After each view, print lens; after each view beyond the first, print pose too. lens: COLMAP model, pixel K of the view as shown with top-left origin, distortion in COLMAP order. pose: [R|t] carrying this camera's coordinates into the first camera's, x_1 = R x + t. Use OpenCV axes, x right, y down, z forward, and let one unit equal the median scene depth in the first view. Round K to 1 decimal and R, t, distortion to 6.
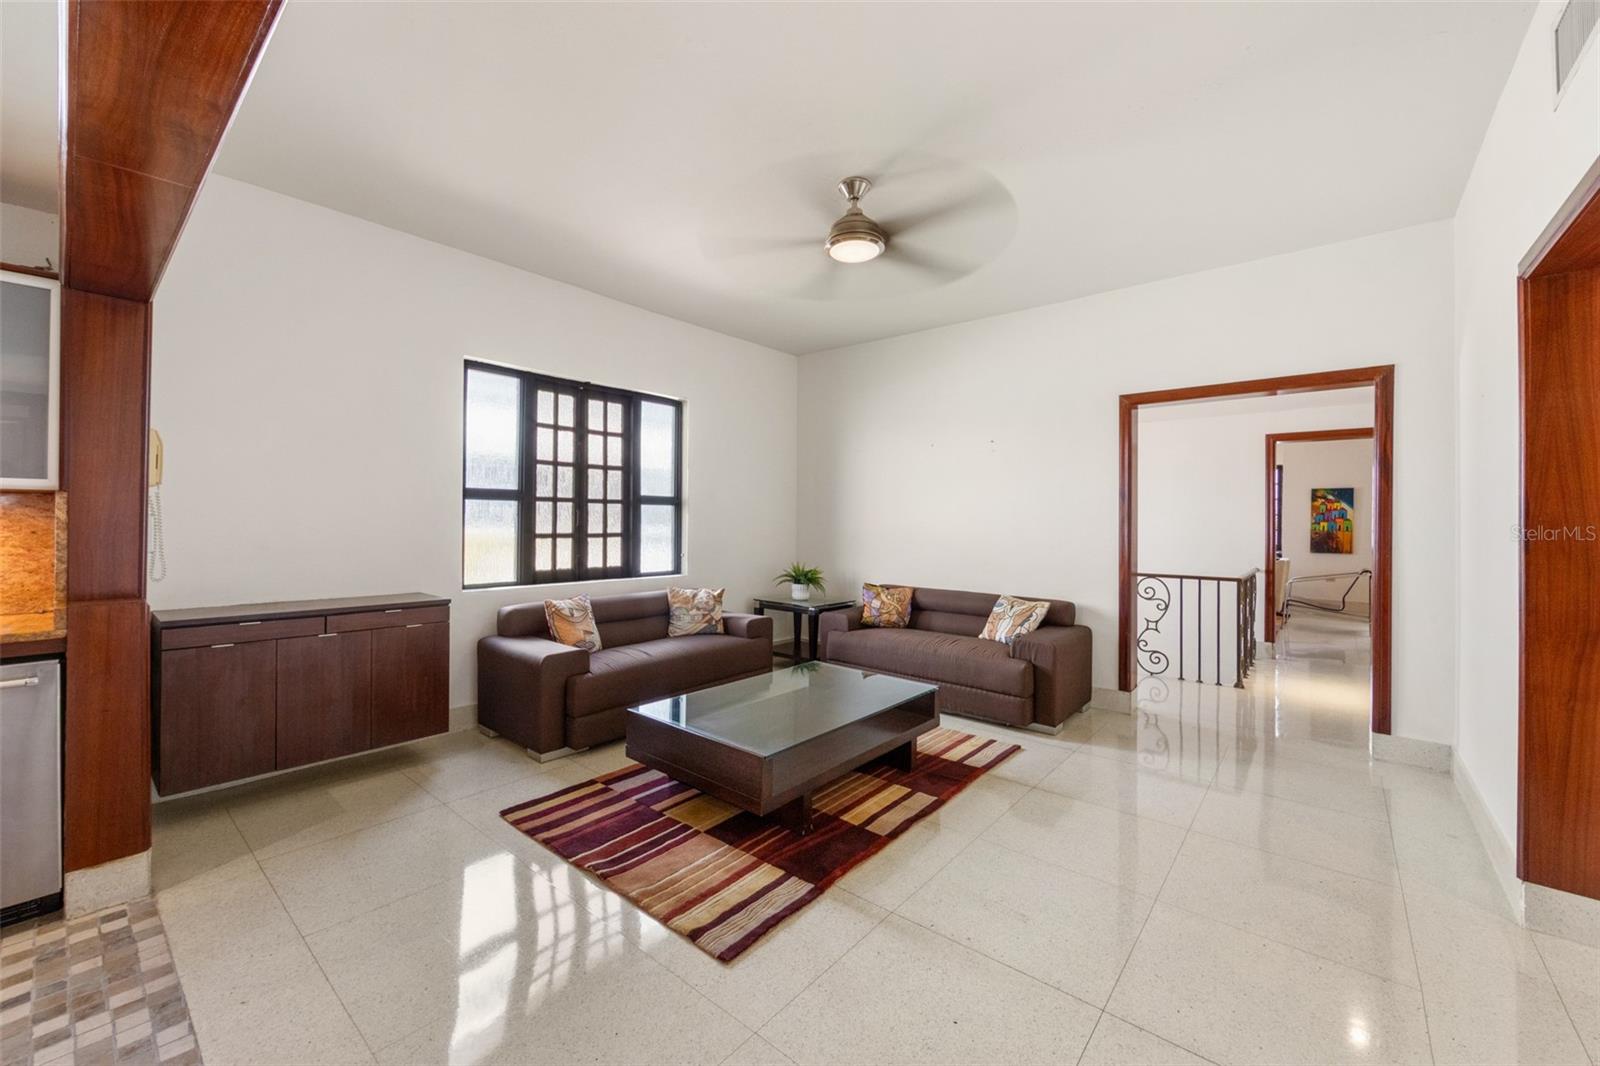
lens RADIAL K [[624.5, 0, 800.2], [0, 624.5, 522.0], [0, 0, 1]] dist [0.000837, 0.000026]
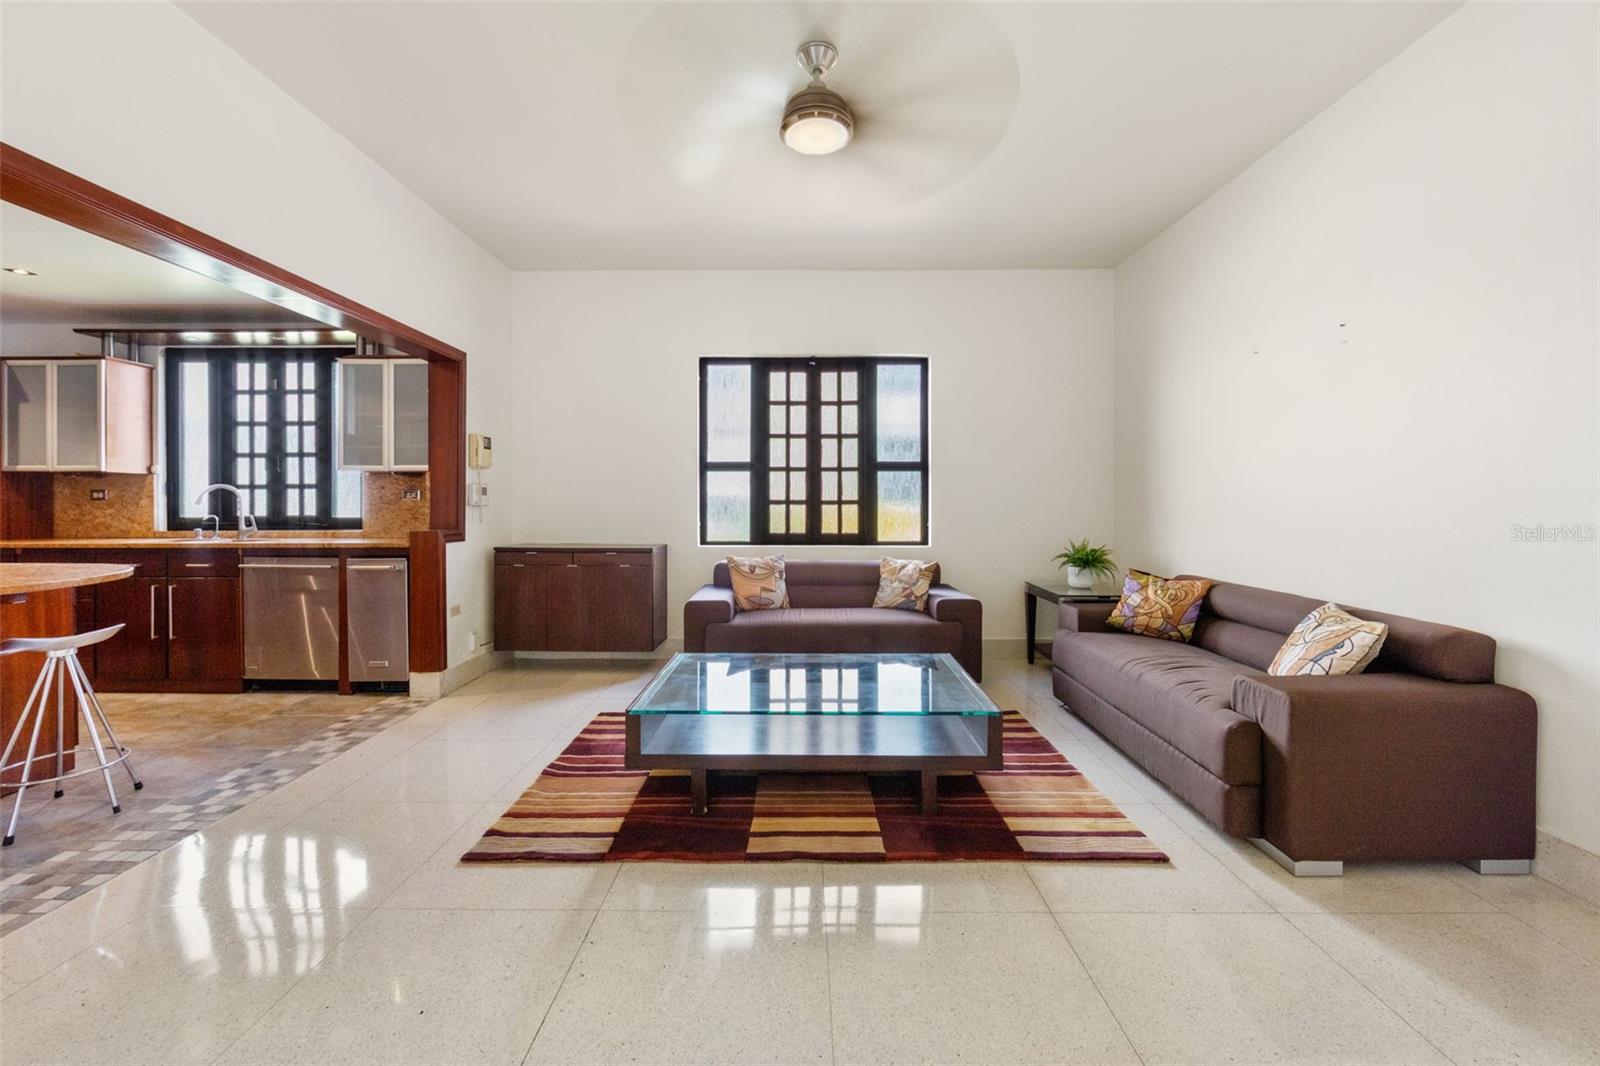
lens RADIAL K [[634.6, 0, 805.2], [0, 634.6, 501.0], [0, 0, 1]] dist [-0.001680, -0.000300]
pose [[0.641414, -0.011388, -0.767111, 0.487160], [0.005012, 0.999931, -0.010653, 0.032533], [0.767179, 0.002988, 0.641426, 0.313647]]
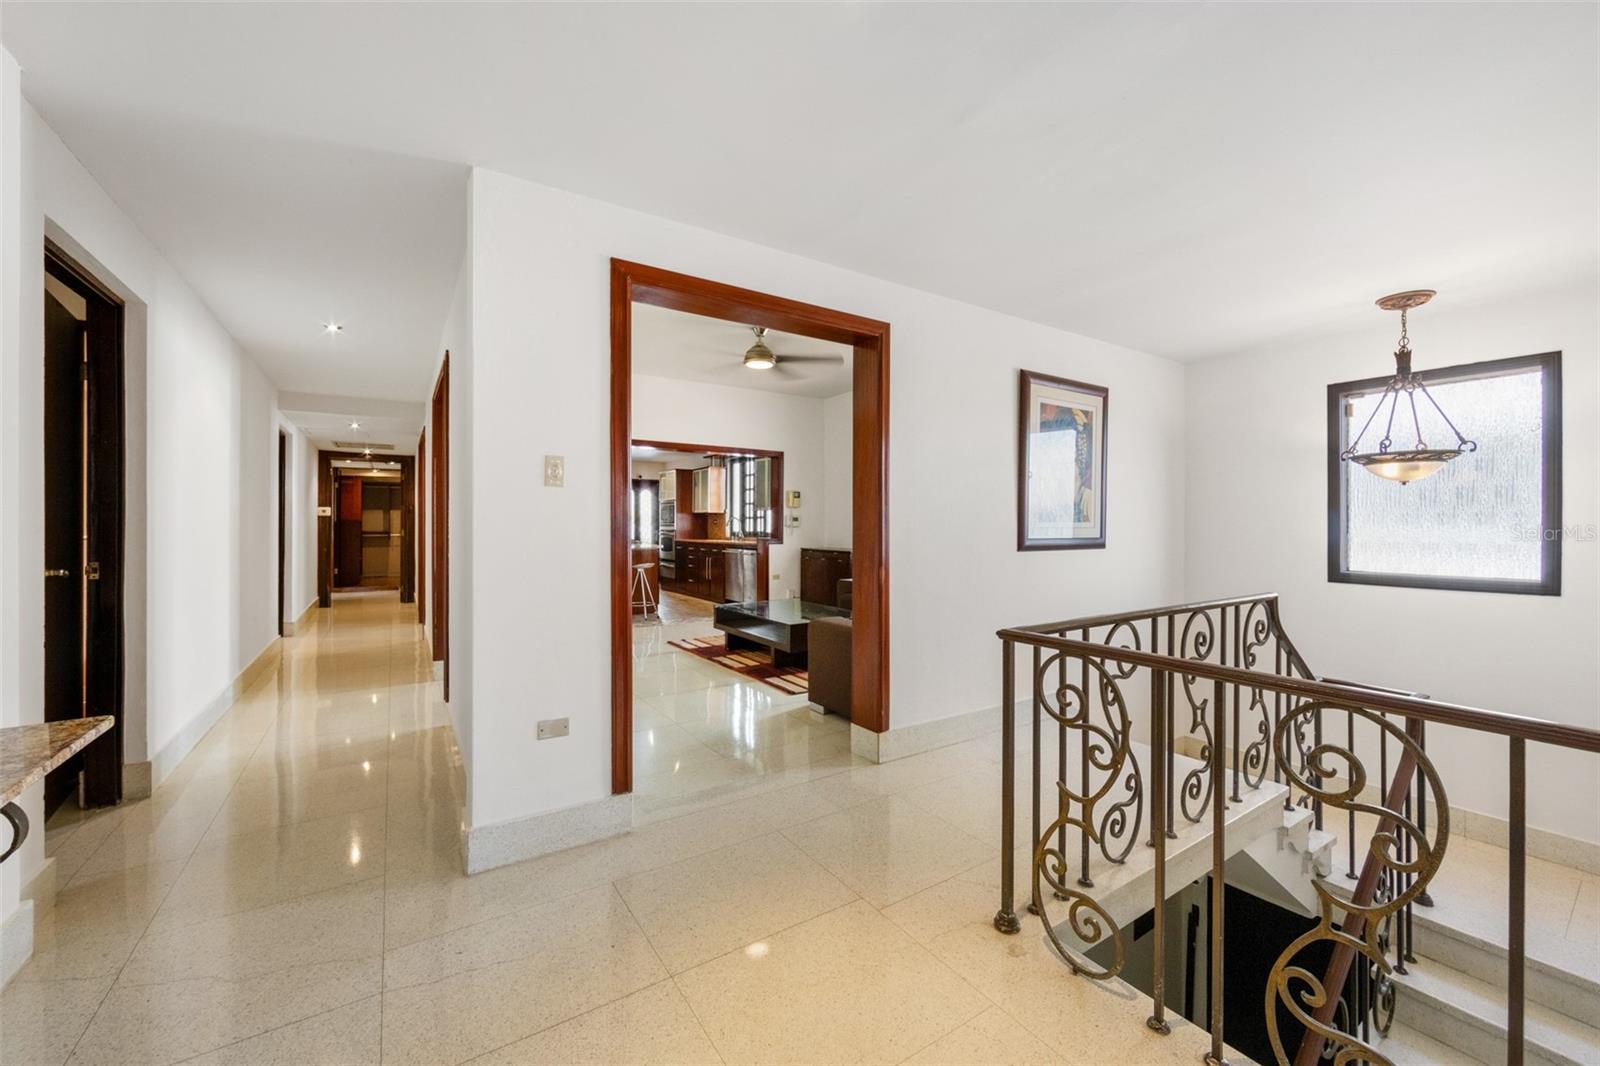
lens RADIAL K [[624.5, 0, 800.2], [0, 624.5, 522.0], [0, 0, 1]] dist [0.000837, 0.000026]
pose [[-0.287342, -0.015706, -0.957699, 1.244804], [-0.008449, 0.999868, -0.013863, 0.039045], [0.957791, 0.004108, -0.287437, 1.126850]]
